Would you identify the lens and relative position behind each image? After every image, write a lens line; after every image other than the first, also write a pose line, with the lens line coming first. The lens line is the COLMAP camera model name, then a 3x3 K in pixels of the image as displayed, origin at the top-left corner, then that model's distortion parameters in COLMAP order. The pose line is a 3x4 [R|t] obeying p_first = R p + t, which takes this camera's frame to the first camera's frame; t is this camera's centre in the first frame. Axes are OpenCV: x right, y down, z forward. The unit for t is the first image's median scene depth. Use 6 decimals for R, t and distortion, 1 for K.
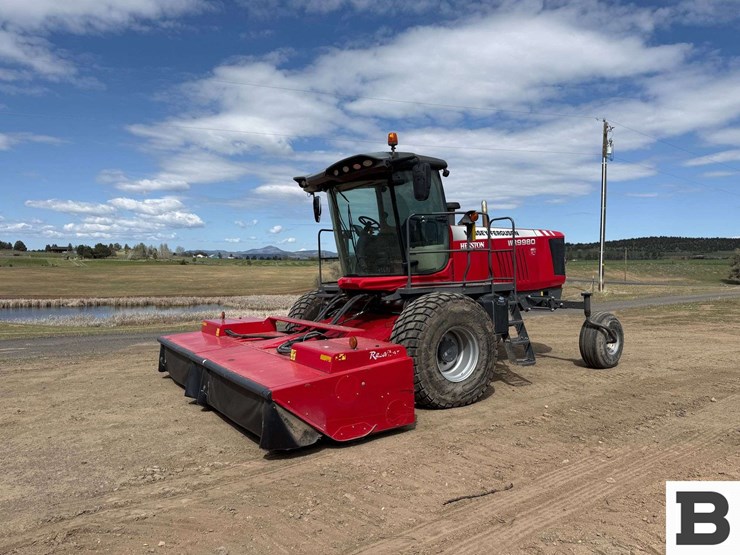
lens RADIAL K [[528.4, 0, 380.8], [0, 528.4, 274.1], [0, 0, 1]] dist [0.018941, -0.025796]
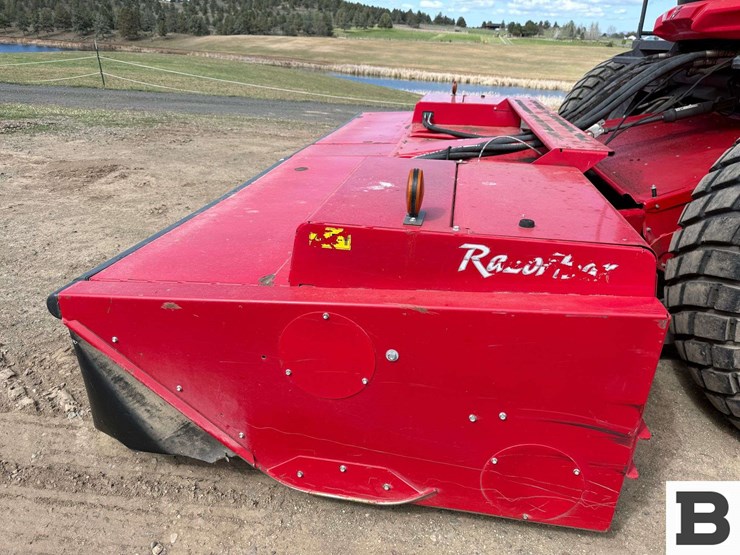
lens RADIAL K [[528.4, 0, 360.1], [0, 528.4, 277.4], [0, 0, 1]] dist [0.018941, -0.025796]
pose [[0.720090, 0.310620, -0.620473, 0.072306], [-0.049265, 0.914836, 0.400809, 0.044994], [0.692130, -0.258051, 0.674067, 0.551665]]
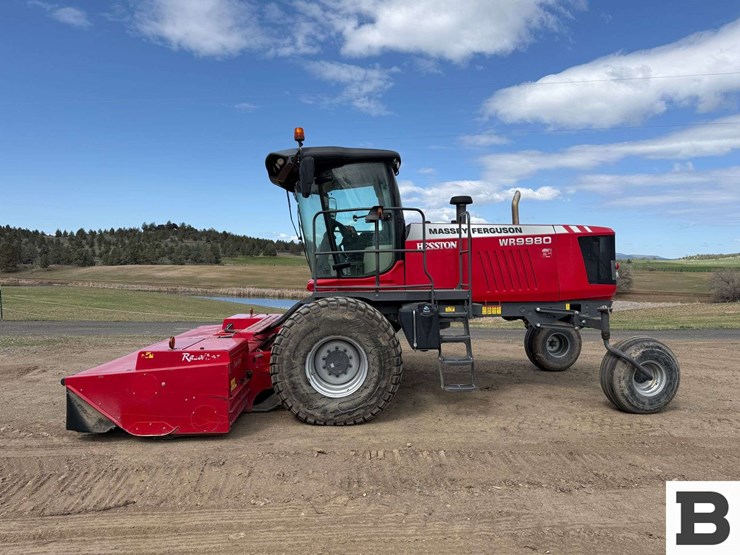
lens RADIAL K [[528.4, 0, 376.3], [0, 528.4, 275.8], [0, 0, 1]] dist [0.018941, -0.025796]
pose [[0.863025, 0.022433, -0.504662, 0.554459], [-0.022218, 0.999732, 0.006446, -0.009171], [0.504672, 0.005649, 0.863293, 0.221723]]
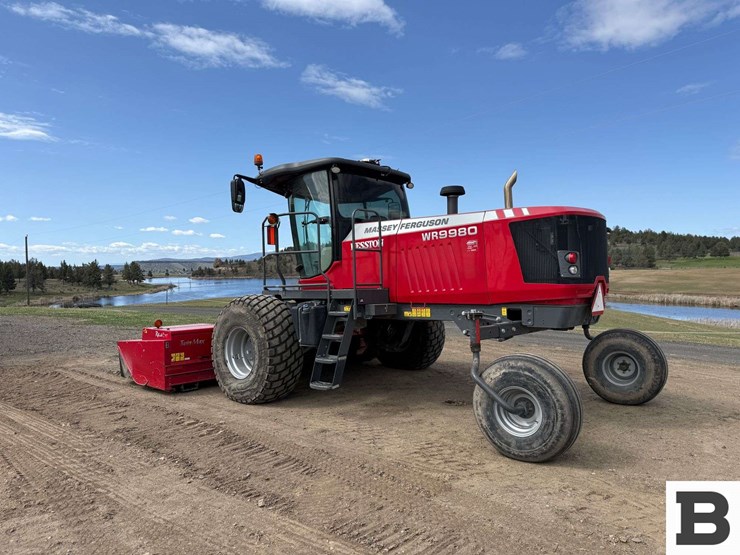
lens RADIAL K [[528.4, 0, 366.4], [0, 528.4, 274.9], [0, 0, 1]] dist [0.018941, -0.025796]
pose [[0.228293, 0.004646, -0.973581, 1.061321], [-0.002479, 0.999988, 0.004191, -0.010491], [0.973589, 0.001457, 0.228302, 0.855879]]
